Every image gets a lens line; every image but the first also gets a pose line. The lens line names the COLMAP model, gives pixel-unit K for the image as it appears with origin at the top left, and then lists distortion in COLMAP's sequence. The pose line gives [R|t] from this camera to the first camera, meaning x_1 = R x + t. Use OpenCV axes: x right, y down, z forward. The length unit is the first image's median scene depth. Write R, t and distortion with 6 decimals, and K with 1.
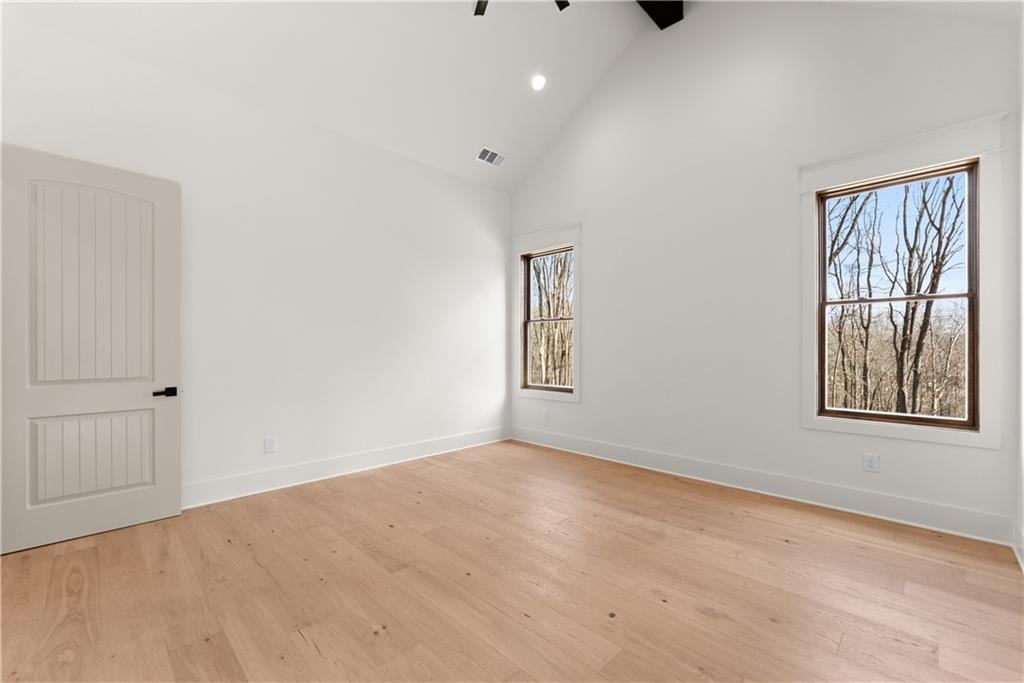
lens RADIAL K [[417.6, 0, 509.6], [0, 417.6, 351.7], [0, 0, 1]] dist [-0.002965, -0.000173]
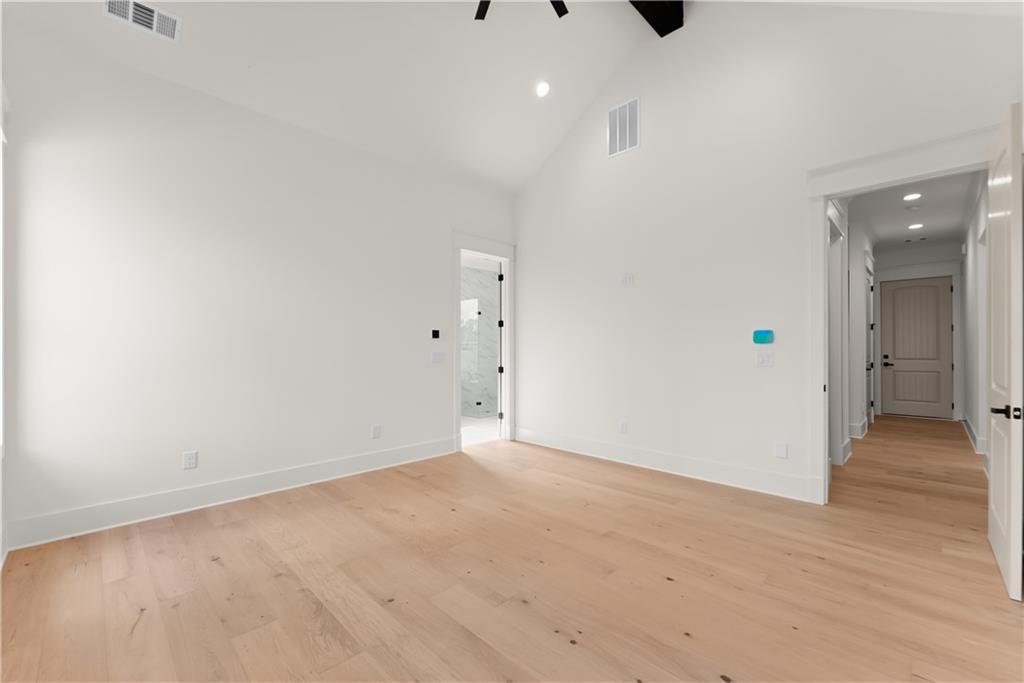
lens RADIAL K [[417.6, 0, 509.6], [0, 417.6, 351.7], [0, 0, 1]] dist [-0.002965, -0.000173]
pose [[-0.999973, 0.004182, 0.005983, 0.007099], [0.004249, 0.999927, 0.011270, -0.013569], [-0.005935, 0.011295, -0.999919, 1.965614]]
